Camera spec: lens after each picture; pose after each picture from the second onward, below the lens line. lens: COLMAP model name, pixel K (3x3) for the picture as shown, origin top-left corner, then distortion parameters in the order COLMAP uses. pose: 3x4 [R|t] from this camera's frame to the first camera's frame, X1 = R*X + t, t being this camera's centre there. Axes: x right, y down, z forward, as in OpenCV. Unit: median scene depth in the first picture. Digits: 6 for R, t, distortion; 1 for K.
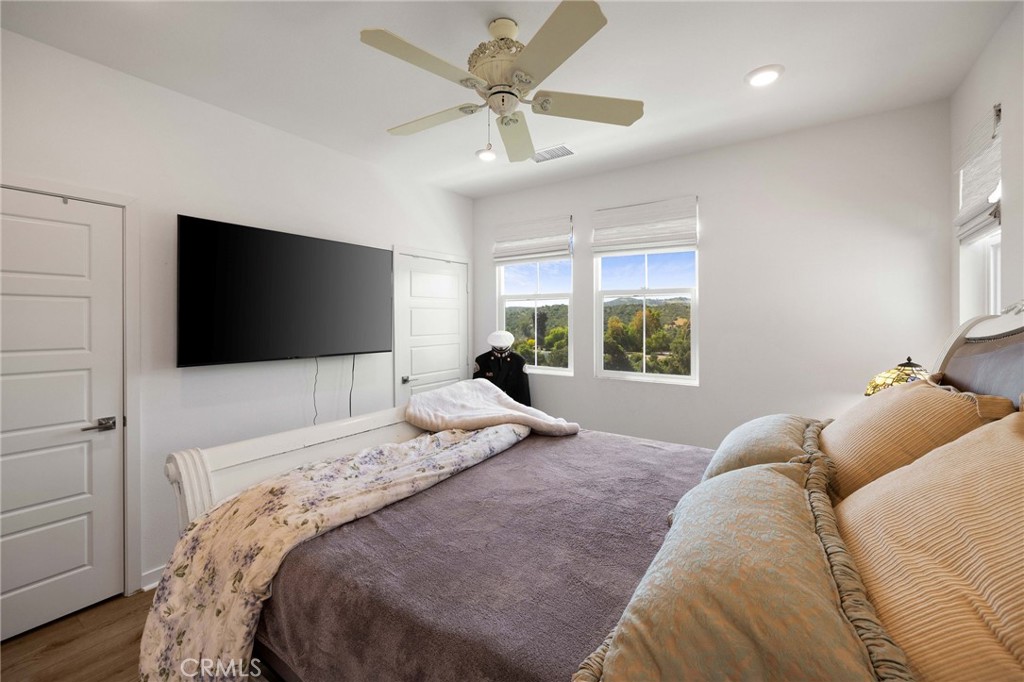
lens RADIAL K [[429.6, 0, 513.5], [0, 429.6, 322.8], [0, 0, 1]] dist [-0.000755, -0.000021]
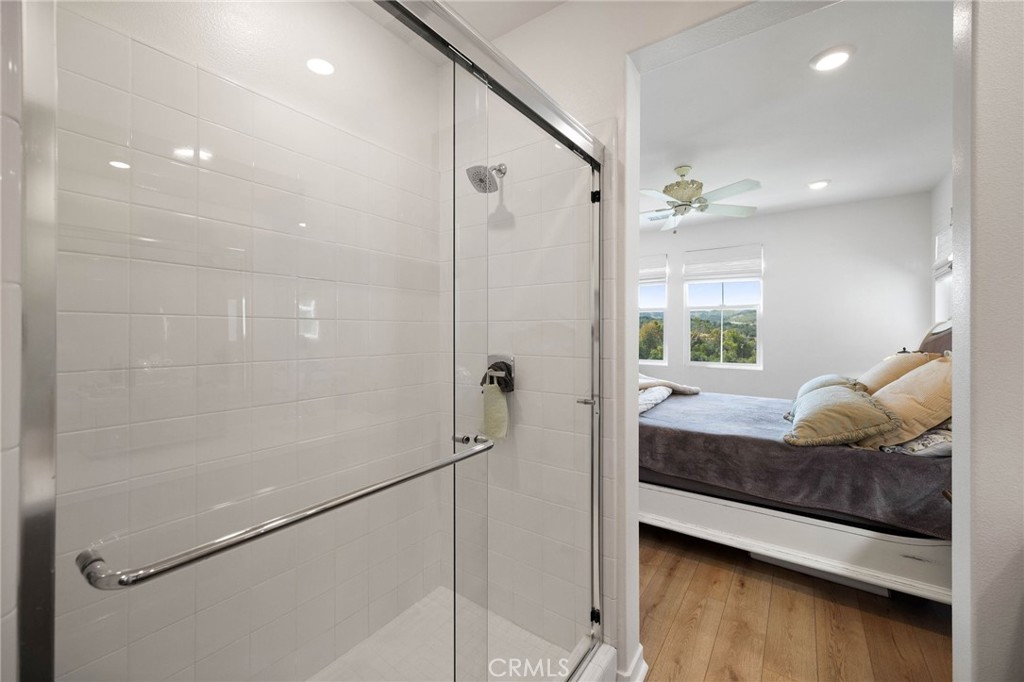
lens RADIAL K [[411.7, 0, 512.0], [0, 411.7, 335.4], [0, 0, 1]] dist [0.000231, 0.000036]
pose [[0.999412, 0.003425, -0.034118, -0.390299], [-0.003313, 0.999989, 0.003334, 0.022348], [0.034129, -0.003219, 0.999412, -0.463440]]
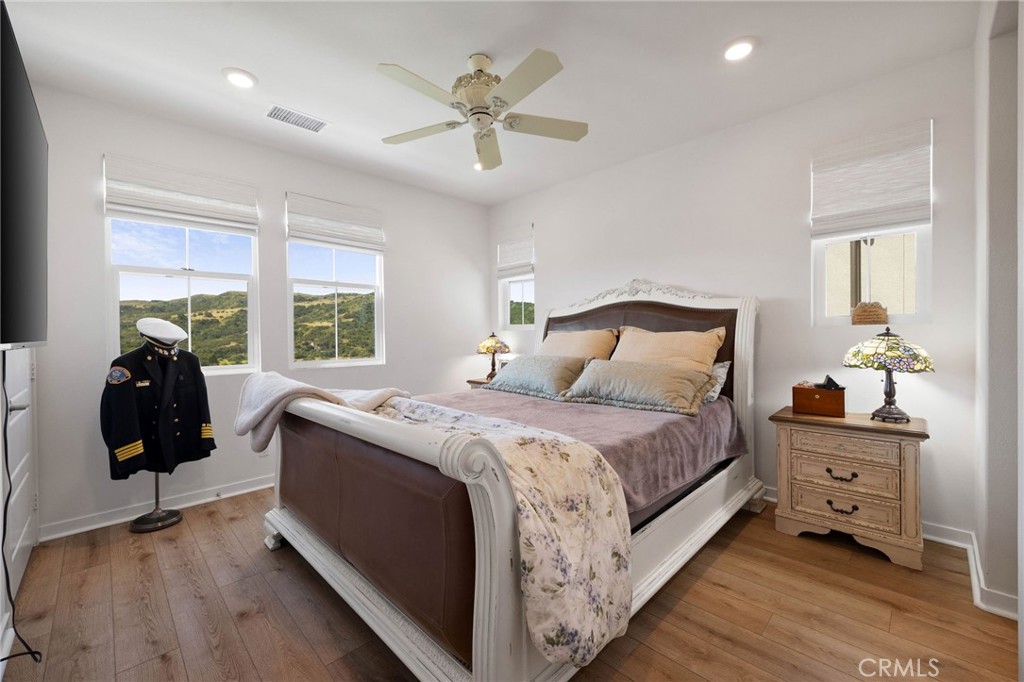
lens RADIAL K [[411.7, 0, 512.0], [0, 411.7, 335.4], [0, 0, 1]] dist [0.000231, 0.000036]
pose [[0.190287, -0.005801, 0.981711, -0.671852], [0.015214, 0.999880, 0.002959, 0.064201], [-0.981611, 0.014373, 0.190353, 0.397401]]
